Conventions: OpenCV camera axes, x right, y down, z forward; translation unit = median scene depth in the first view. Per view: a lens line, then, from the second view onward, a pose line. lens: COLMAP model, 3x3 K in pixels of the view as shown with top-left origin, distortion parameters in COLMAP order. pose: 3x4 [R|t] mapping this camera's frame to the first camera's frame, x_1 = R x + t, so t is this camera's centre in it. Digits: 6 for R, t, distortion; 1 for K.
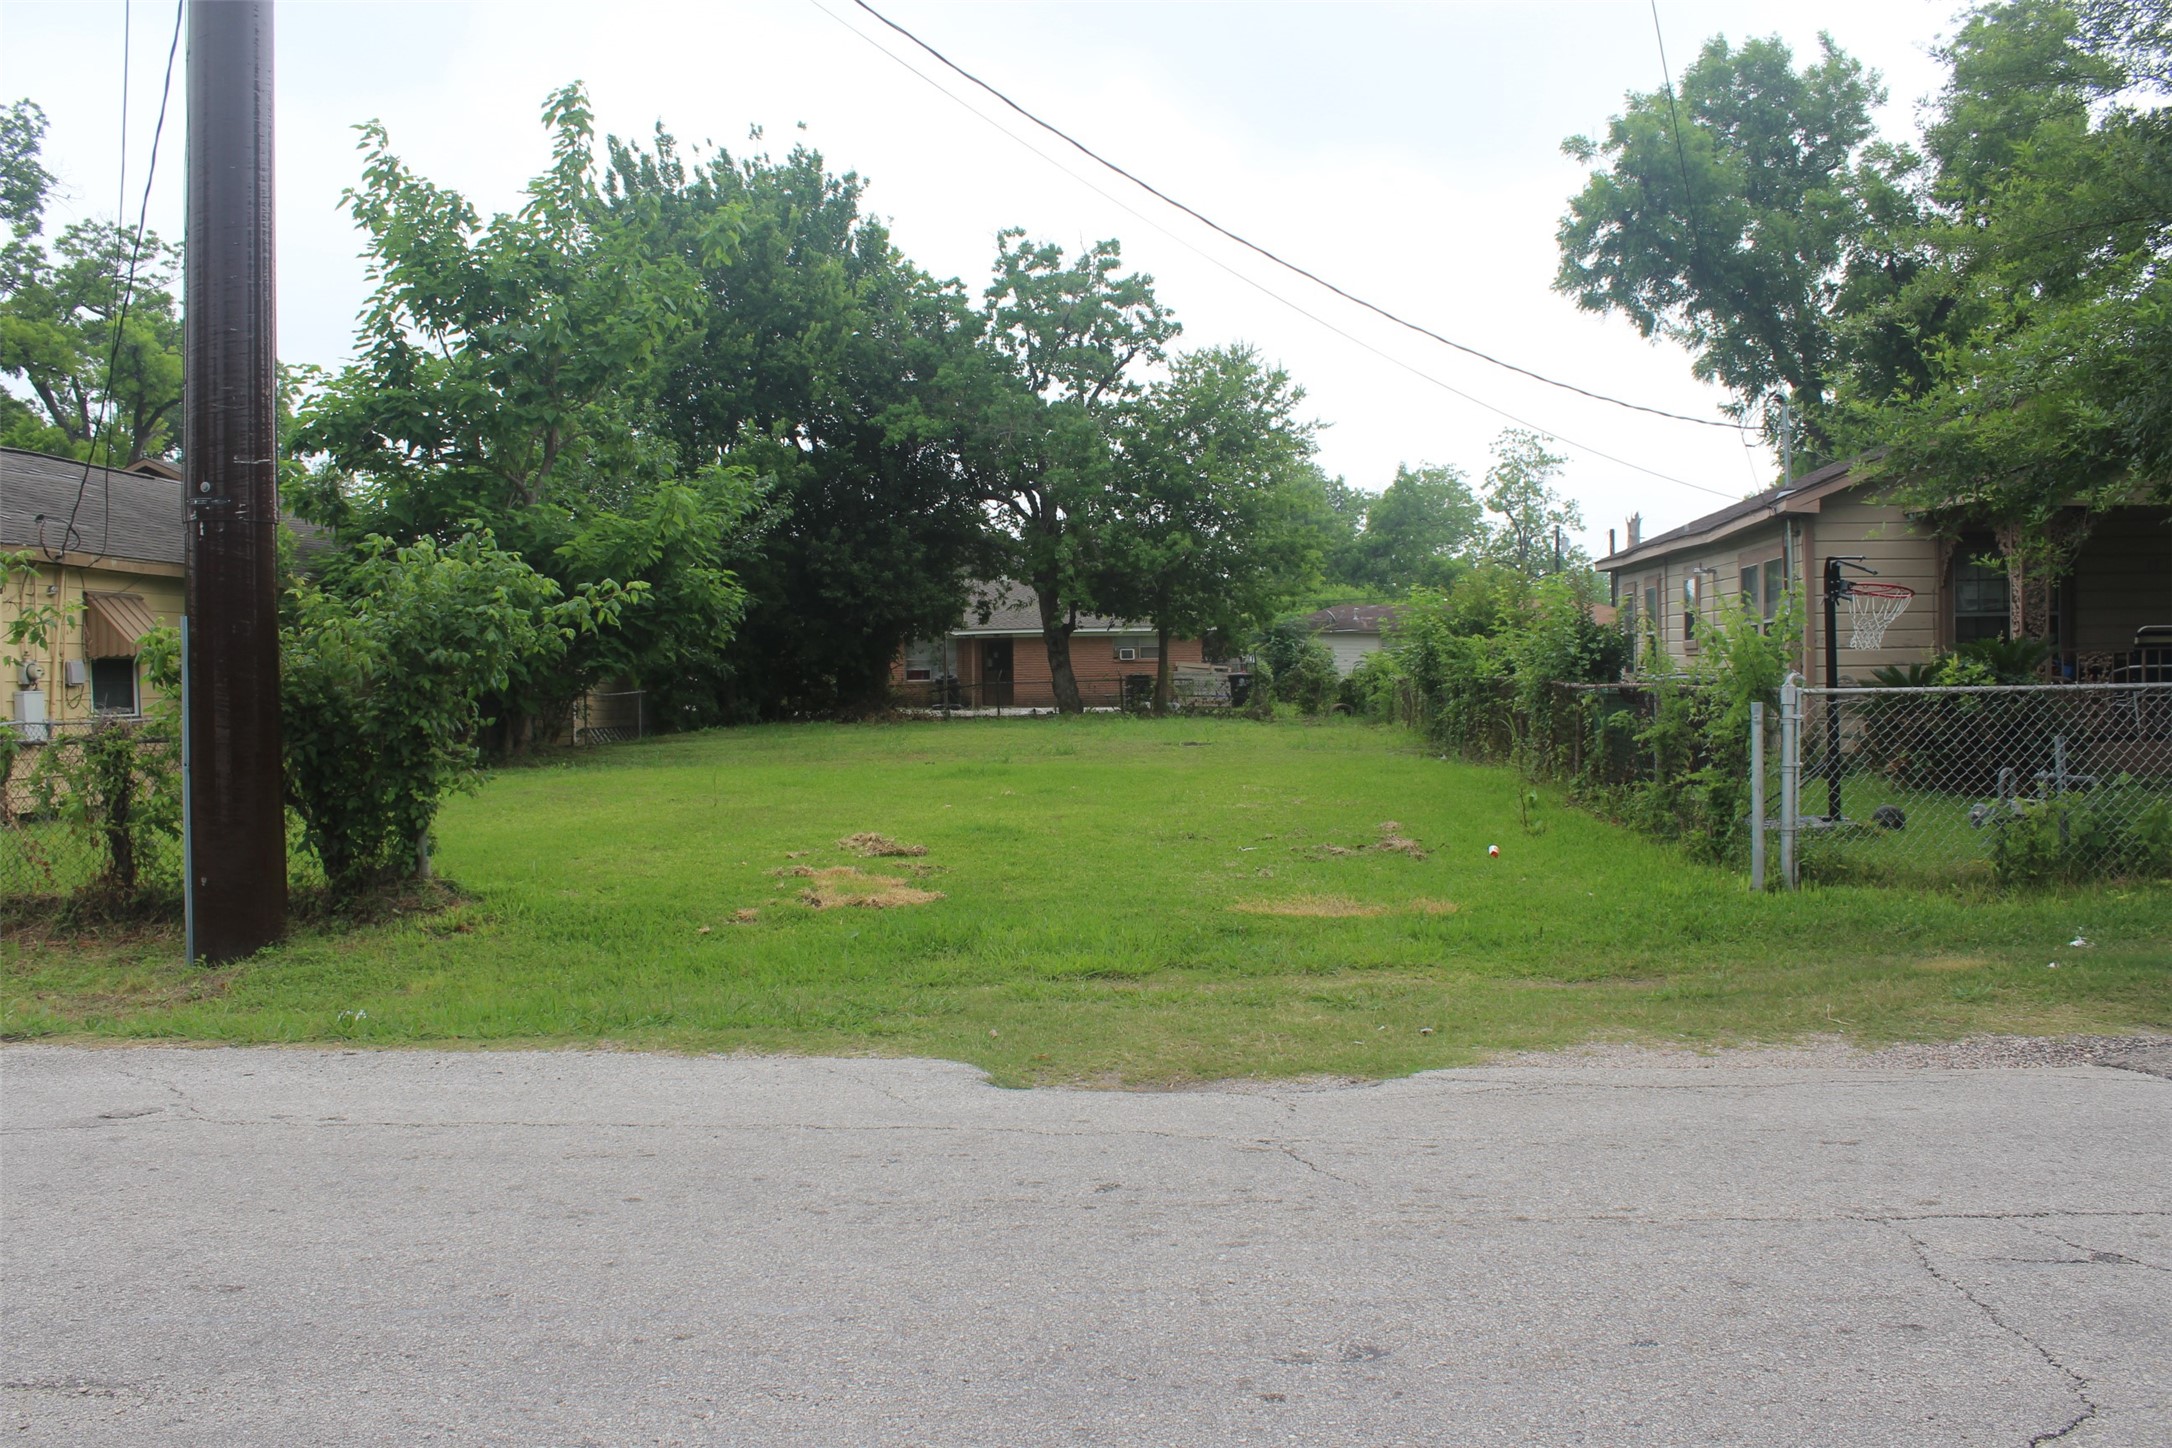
lens RADIAL K [[1761.6, 0, 1020.1], [0, 1761.6, 694.1], [0, 0, 1]] dist [-0.168284, 0.172250]
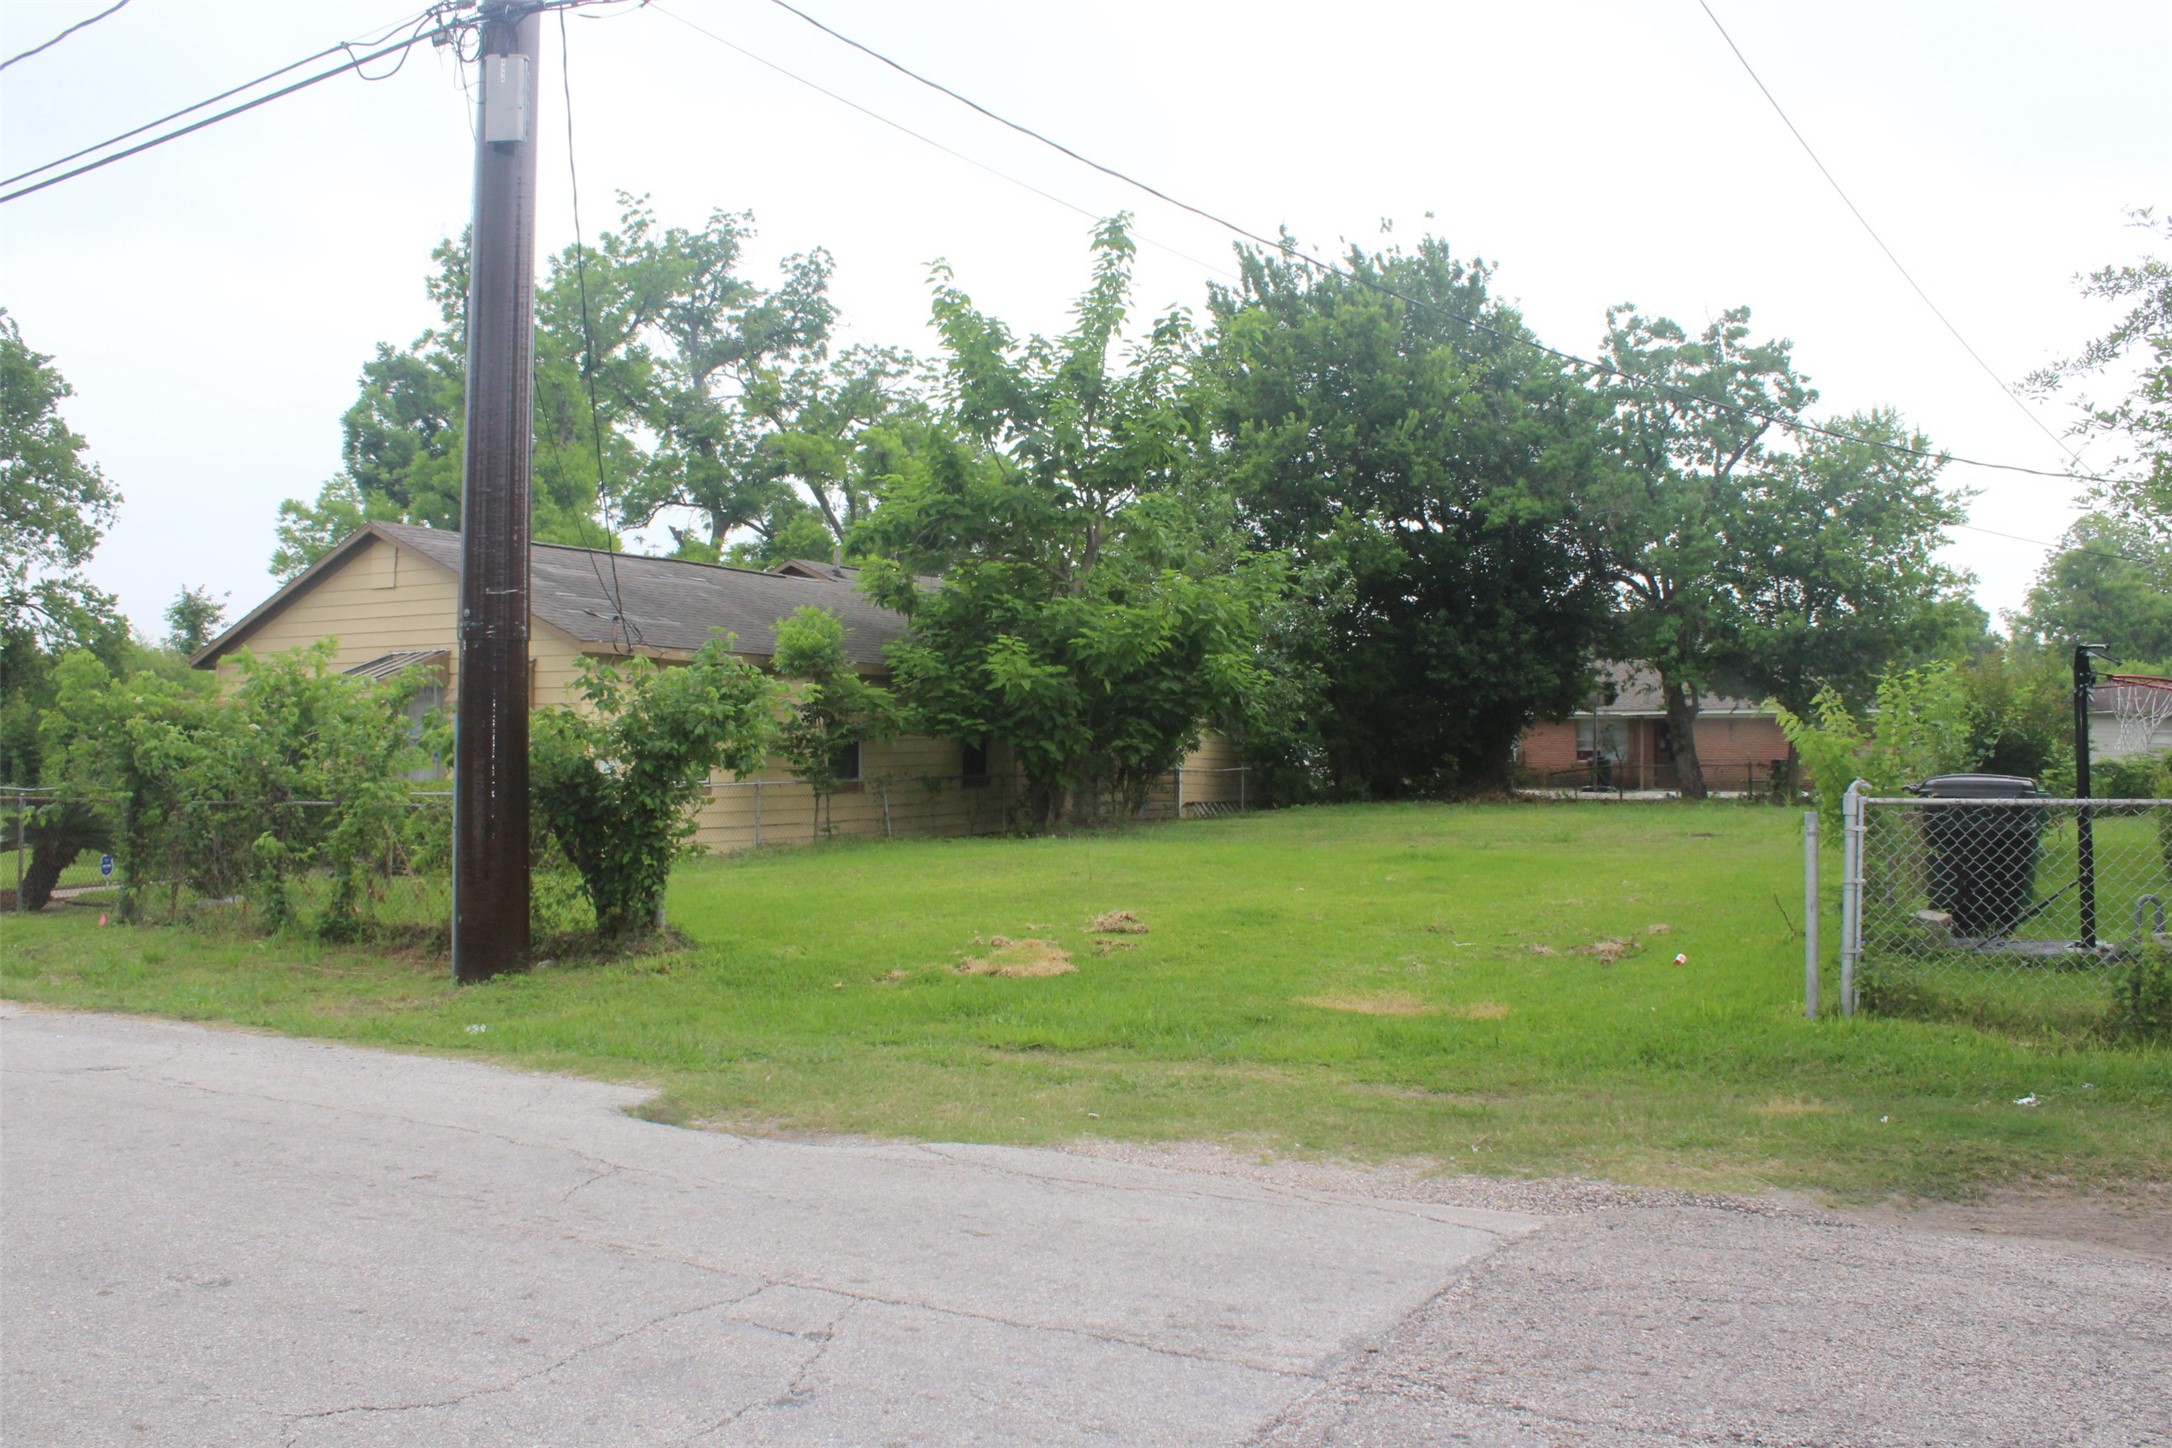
lens RADIAL K [[1741.7, 0, 1082.9], [0, 1741.7, 700.4], [0, 0, 1]] dist [-0.165096, 0.170113]
pose [[0.912163, 0.006143, -0.409781, 0.106732], [-0.021544, 0.999224, -0.032978, -0.004899], [0.409260, 0.038910, 0.911588, 0.005710]]
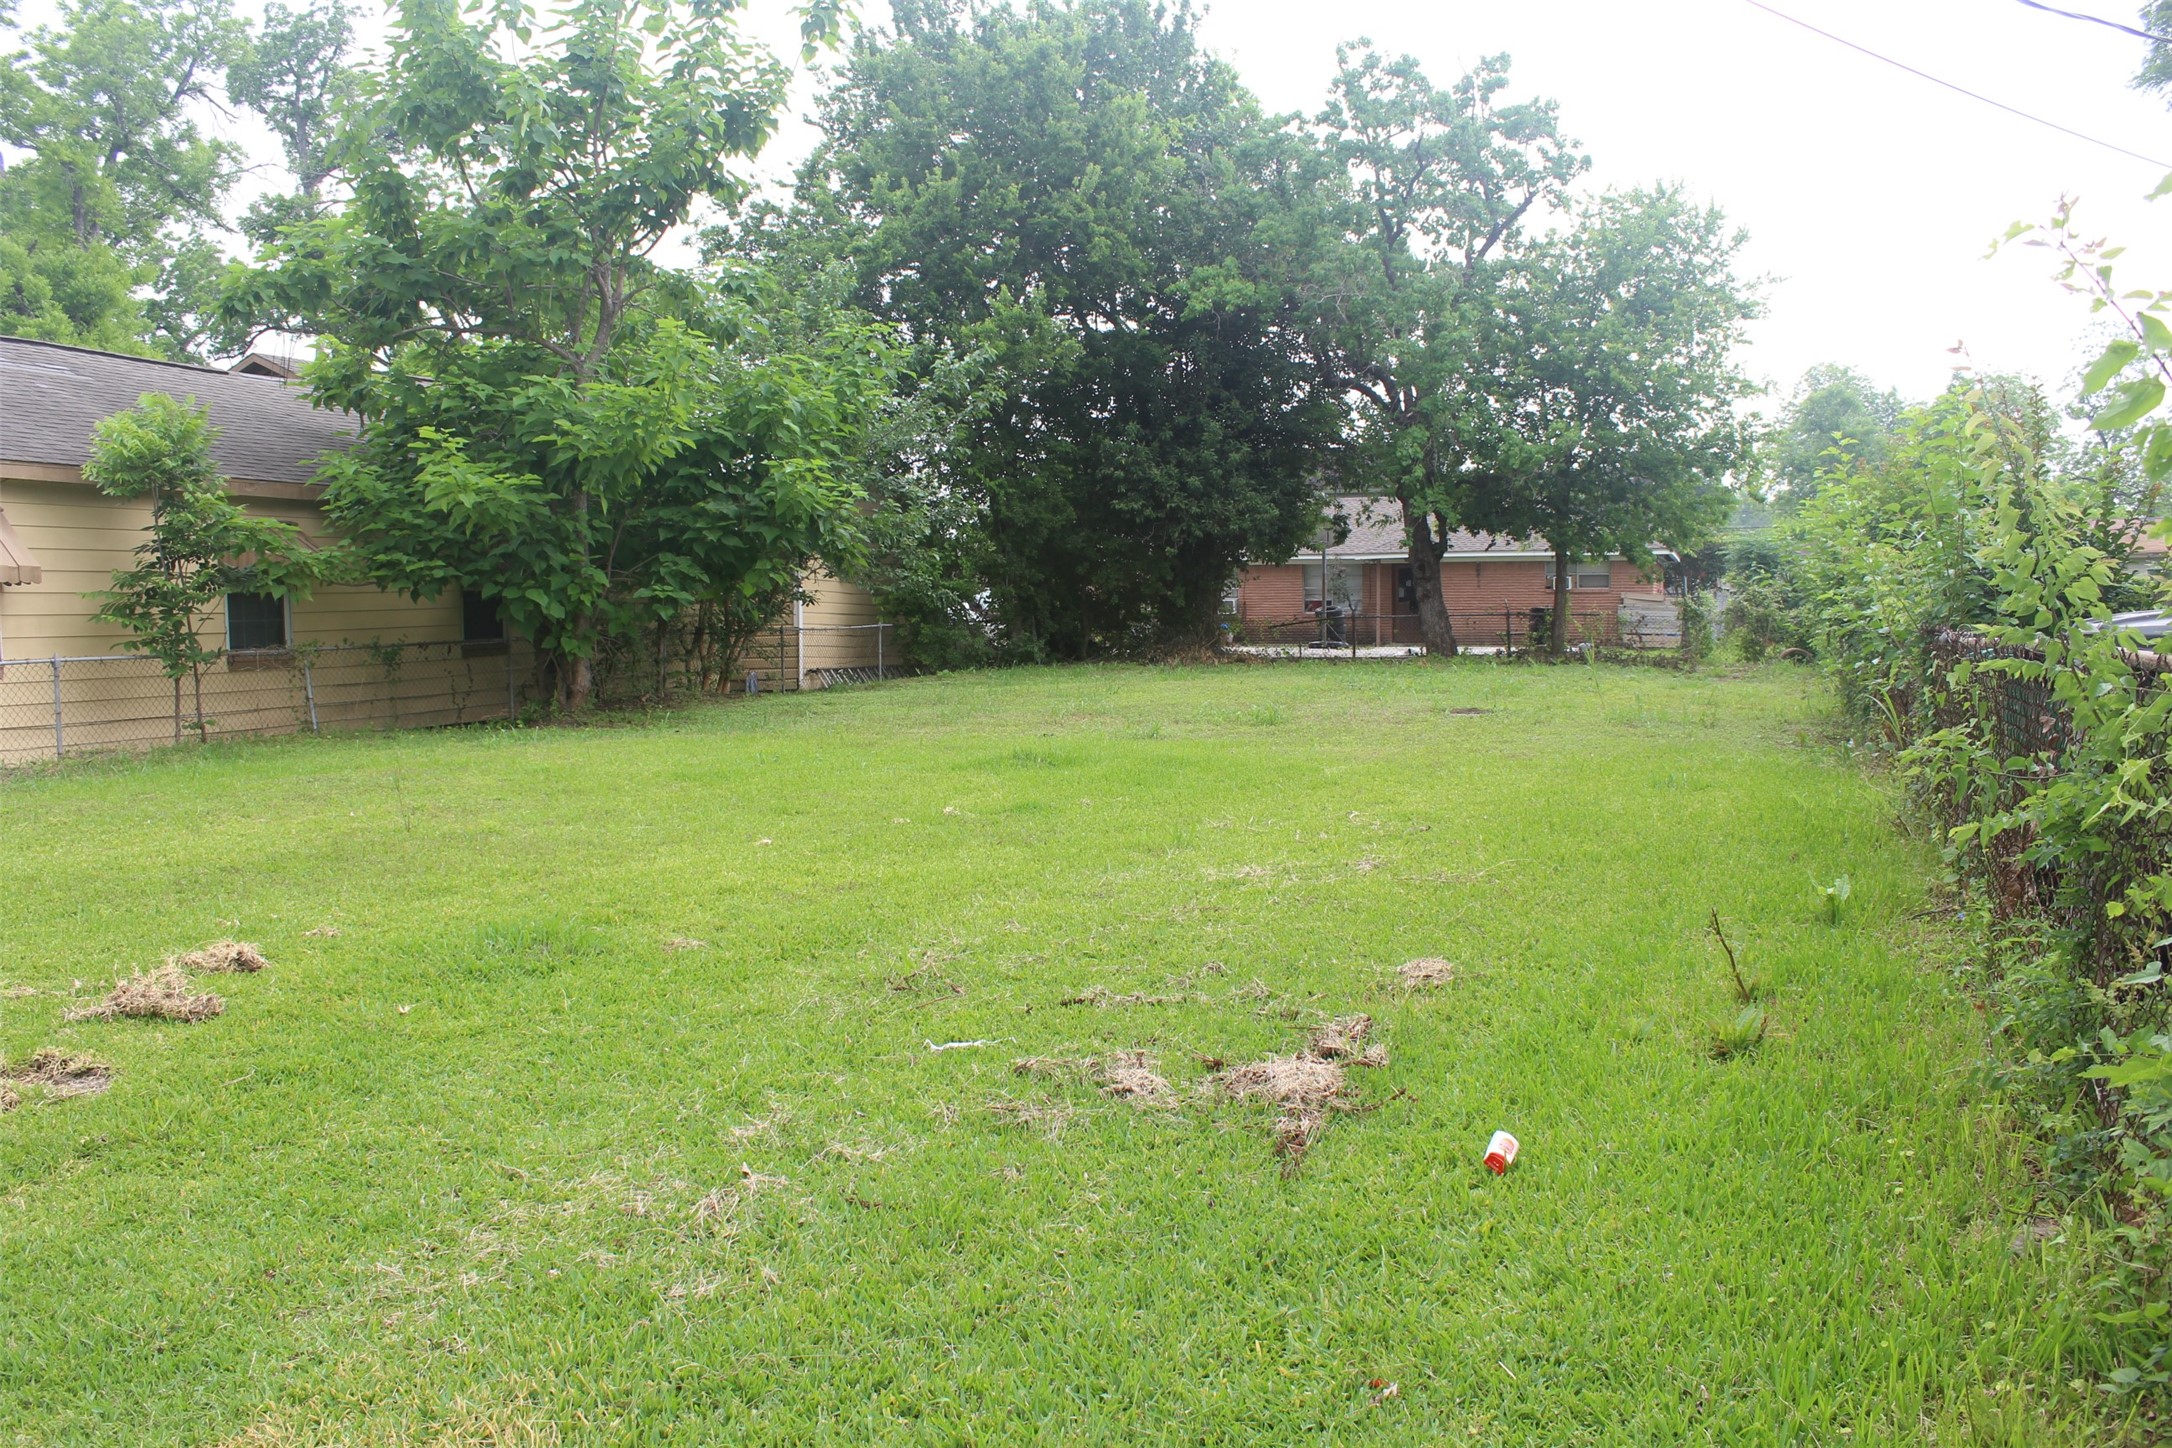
lens RADIAL K [[1741.7, 0, 1082.9], [0, 1741.7, 700.4], [0, 0, 1]] dist [-0.165096, 0.170113]
pose [[0.962540, 0.019444, -0.270442, 0.084437], [-0.007372, 0.998933, 0.045583, -0.003395], [0.271040, -0.041881, 0.961657, 0.205191]]
